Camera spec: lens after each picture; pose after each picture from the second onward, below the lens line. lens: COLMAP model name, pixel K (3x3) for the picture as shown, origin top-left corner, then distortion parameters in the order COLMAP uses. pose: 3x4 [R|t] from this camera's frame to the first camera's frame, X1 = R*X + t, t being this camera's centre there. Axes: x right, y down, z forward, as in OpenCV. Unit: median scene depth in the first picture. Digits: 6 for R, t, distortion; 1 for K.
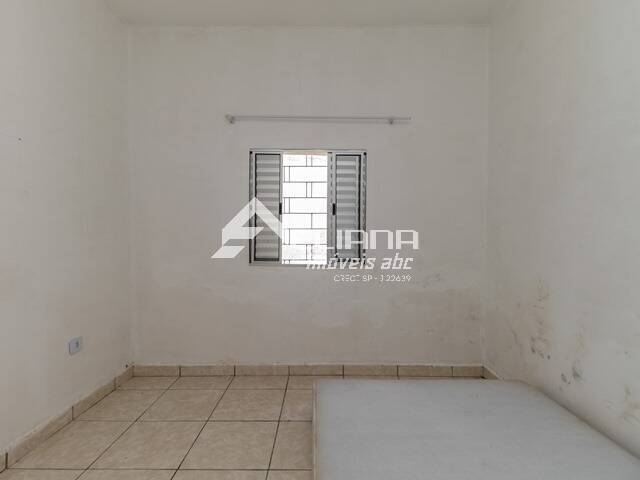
lens RADIAL K [[337.6, 0, 324.3], [0, 337.6, 240.4], [0, 0, 1]] dist [0.008776, -0.004082]
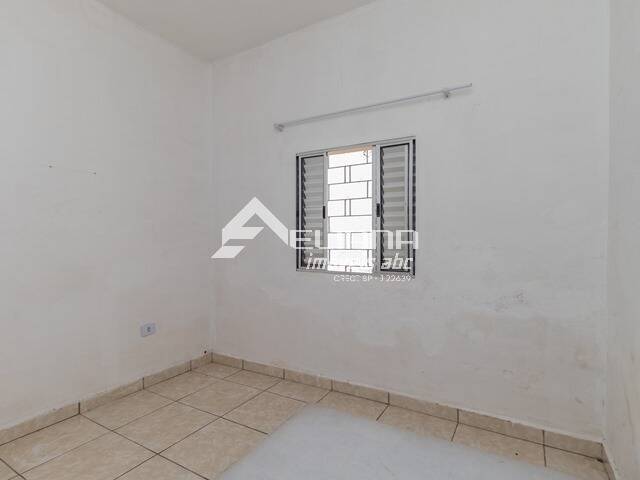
lens RADIAL K [[337.6, 0, 322.1], [0, 337.6, 239.8], [0, 0, 1]] dist [0.008776, -0.004082]
pose [[0.863854, -0.003822, -0.503729, 0.344900], [0.001411, 0.999986, -0.005168, -0.012133], [0.503741, 0.003754, 0.863847, 0.179179]]
